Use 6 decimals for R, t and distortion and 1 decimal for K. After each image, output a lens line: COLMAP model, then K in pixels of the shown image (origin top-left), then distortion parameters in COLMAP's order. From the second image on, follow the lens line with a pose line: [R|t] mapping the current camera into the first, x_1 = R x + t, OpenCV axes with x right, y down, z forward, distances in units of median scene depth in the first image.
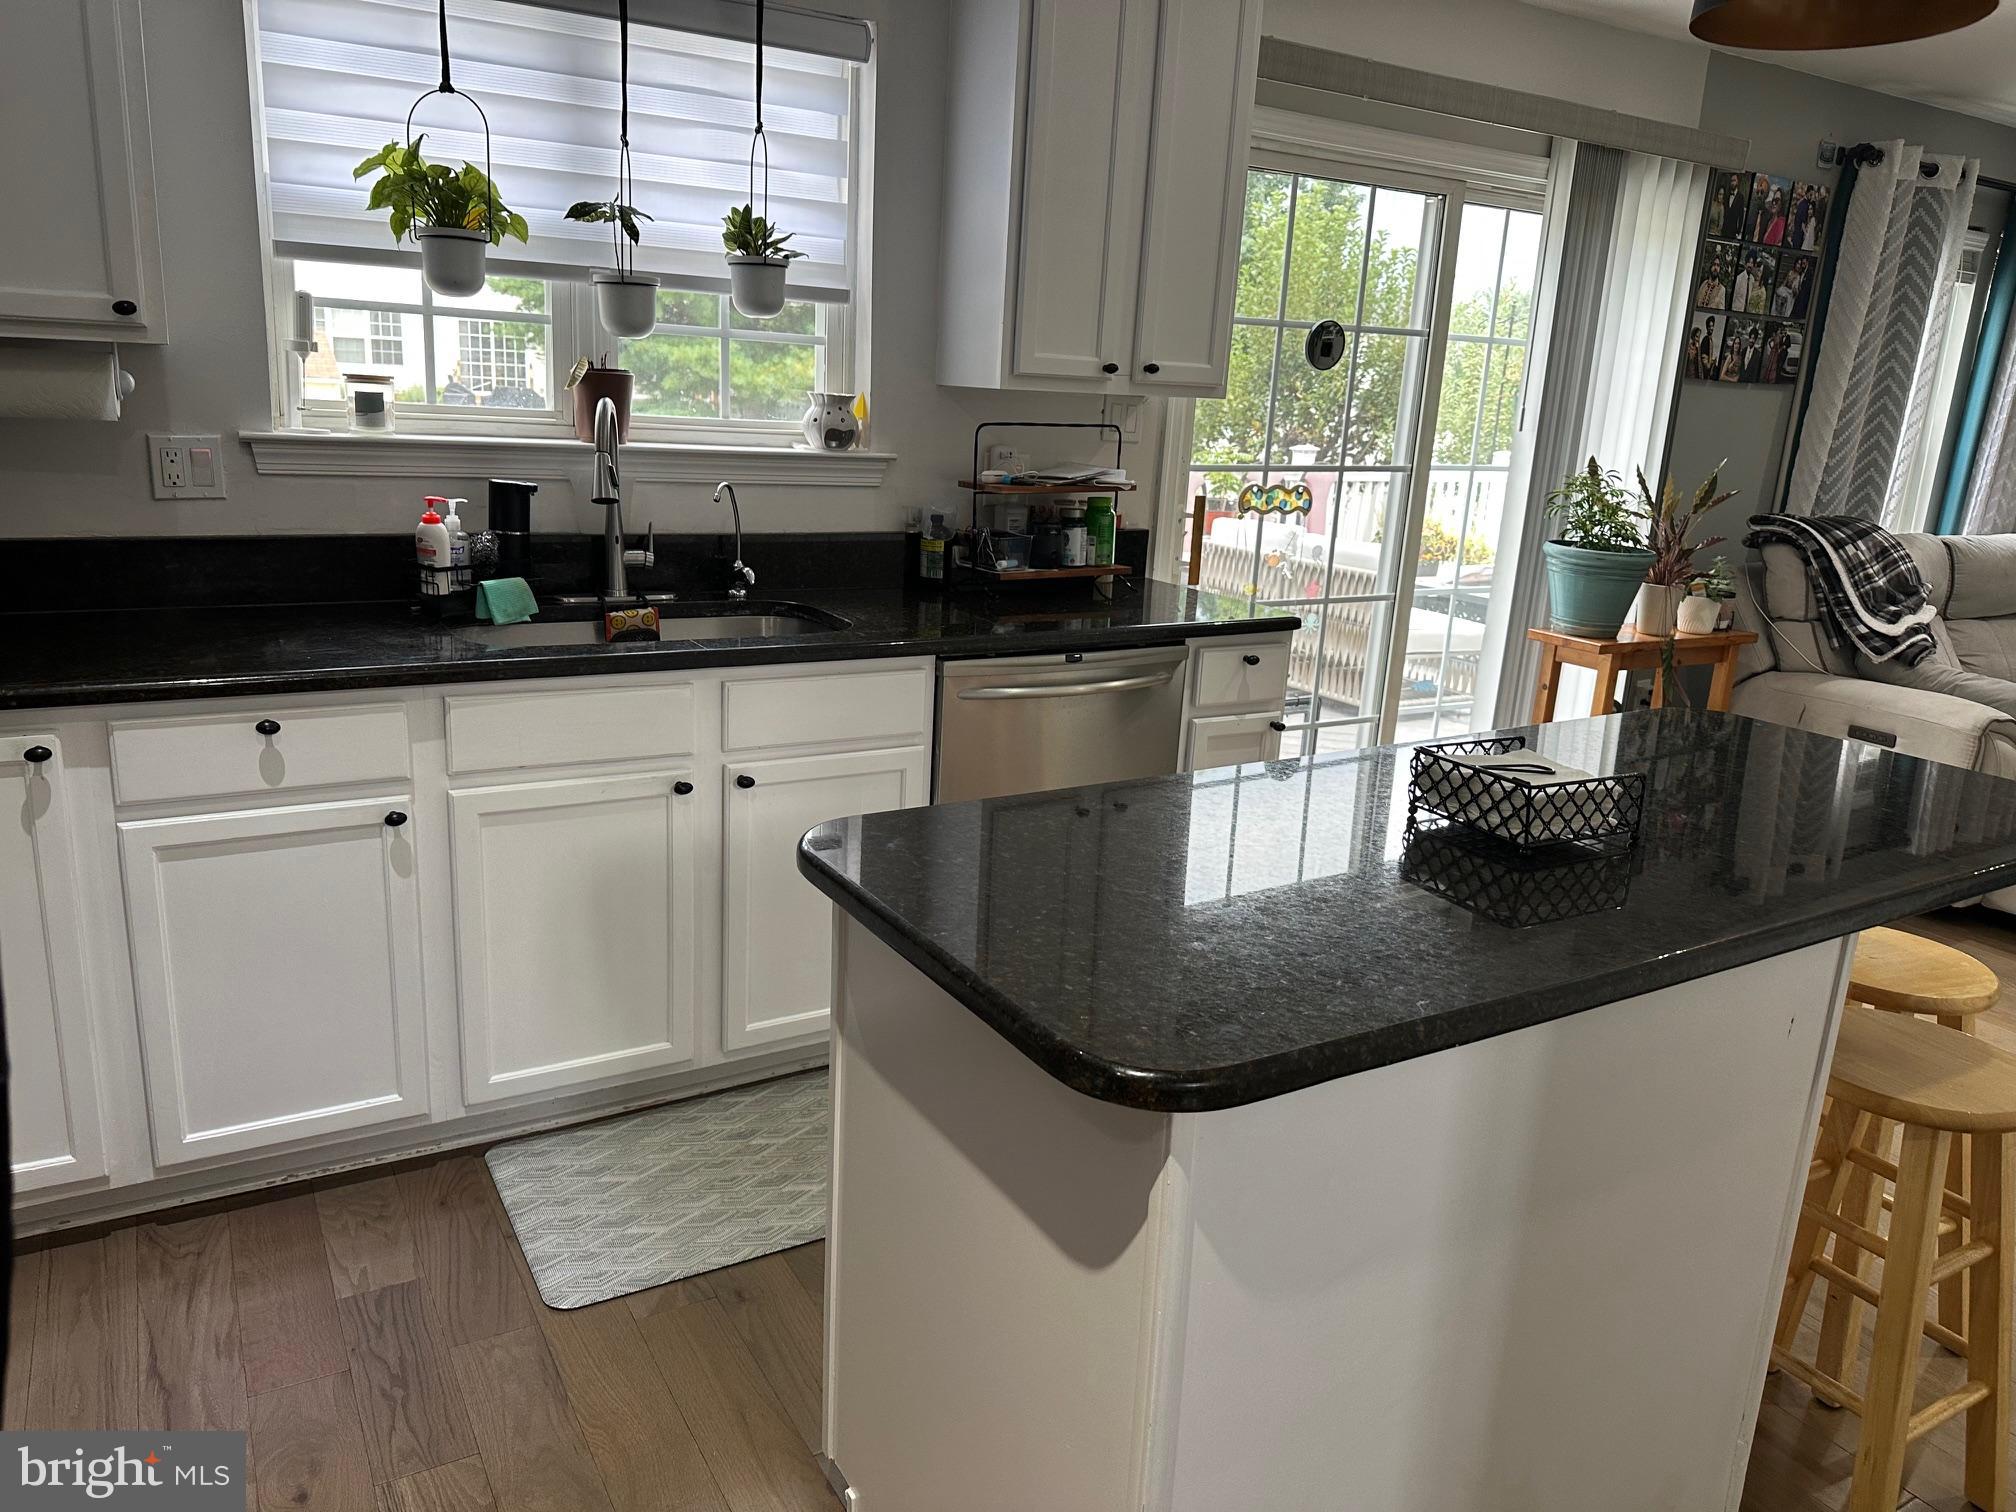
lens RADIAL K [[1399.5, 0, 1005.9], [0, 1399.5, 757.2], [0, 0, 1]] dist [0.014135, 0.001328]
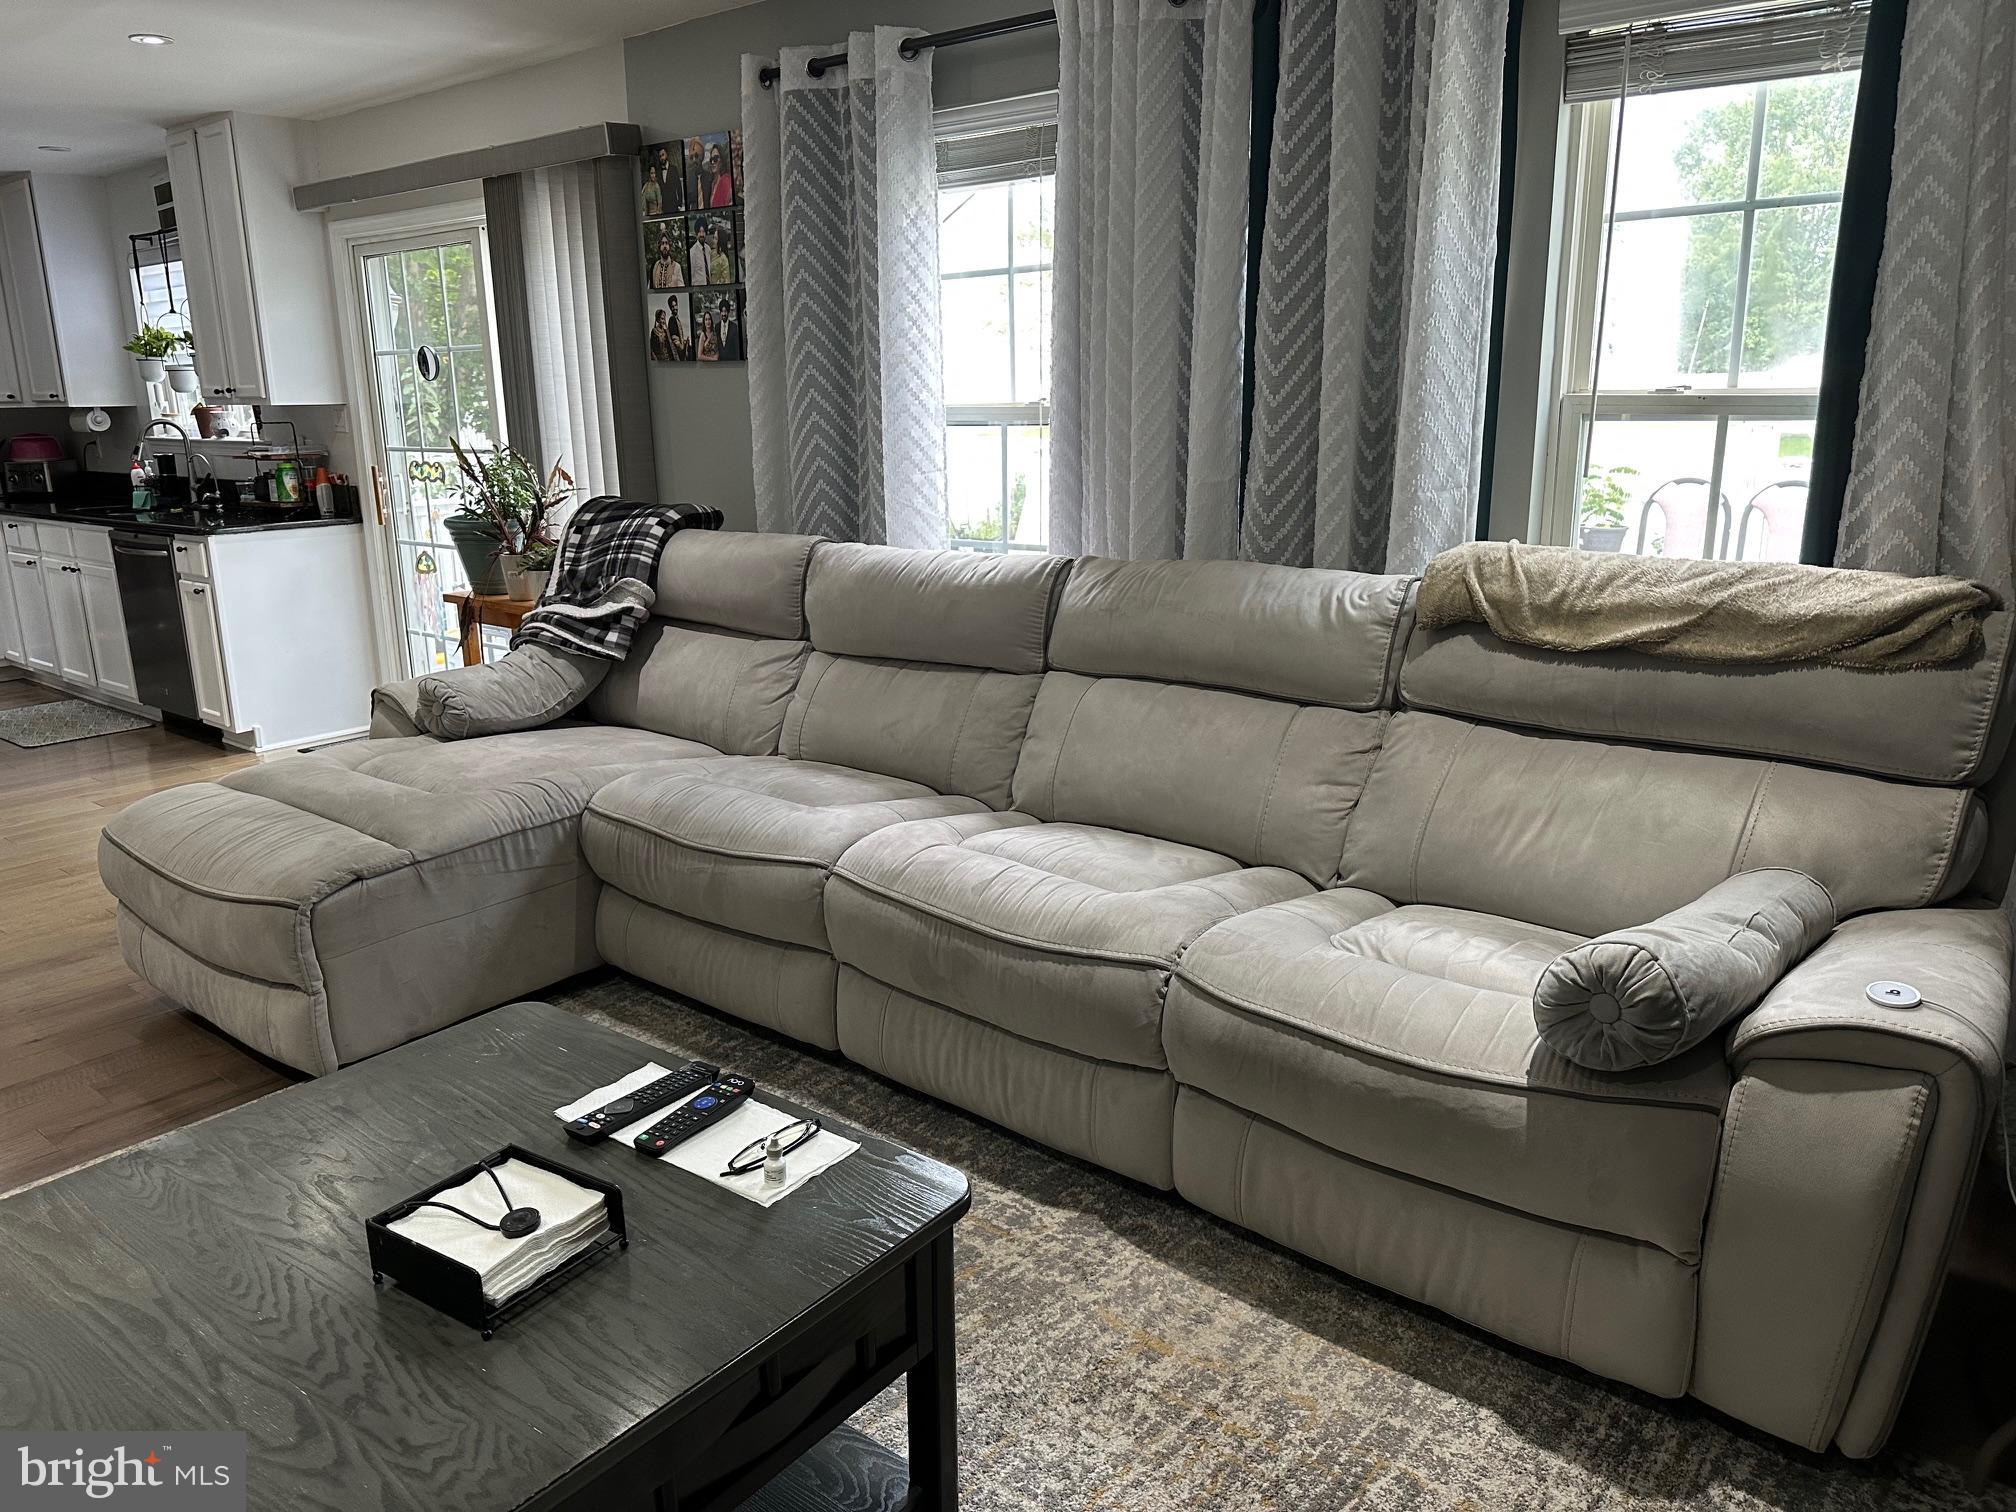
lens RADIAL K [[1399.5, 0, 1004.3], [0, 1399.5, 753.1], [0, 0, 1]] dist [0.014135, 0.001328]
pose [[0.352874, 0.197500, -0.914589, 1.525385], [-0.192811, 0.971839, 0.135471, -0.181487], [0.915589, 0.128538, 0.381017, 0.878417]]
